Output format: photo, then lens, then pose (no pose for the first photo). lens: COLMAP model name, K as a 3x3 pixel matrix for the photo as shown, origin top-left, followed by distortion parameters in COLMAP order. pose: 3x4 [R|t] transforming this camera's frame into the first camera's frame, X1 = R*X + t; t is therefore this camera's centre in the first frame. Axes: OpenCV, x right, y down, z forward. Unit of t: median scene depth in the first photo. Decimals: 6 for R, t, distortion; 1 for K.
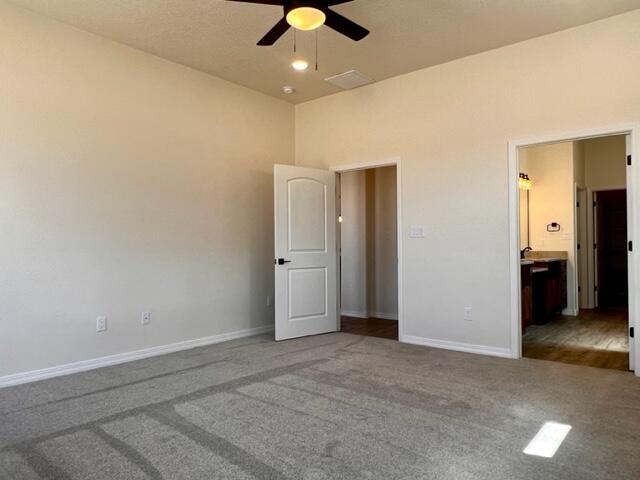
lens RADIAL K [[440.2, 0, 317.3], [0, 440.2, 242.6], [0, 0, 1]] dist [0.007257, 0.002564]
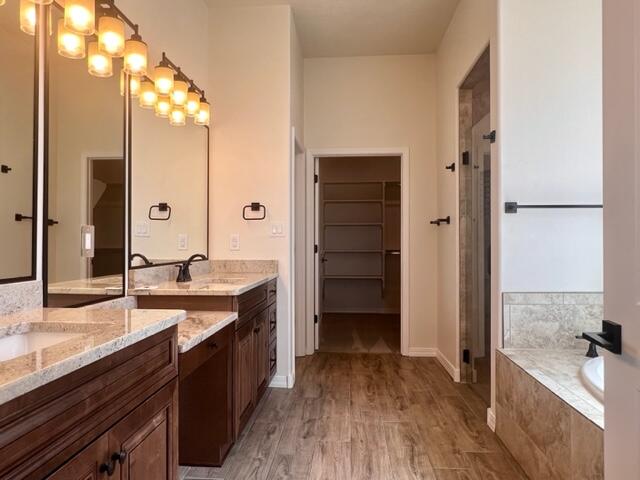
lens RADIAL K [[440.2, 0, 317.3], [0, 440.2, 242.6], [0, 0, 1]] dist [0.007257, 0.002564]
pose [[0.812271, 0.004837, 0.583260, 0.306043], [-0.011830, 0.999897, 0.008183, -0.005669], [-0.583160, -0.013547, 0.812244, 0.559772]]
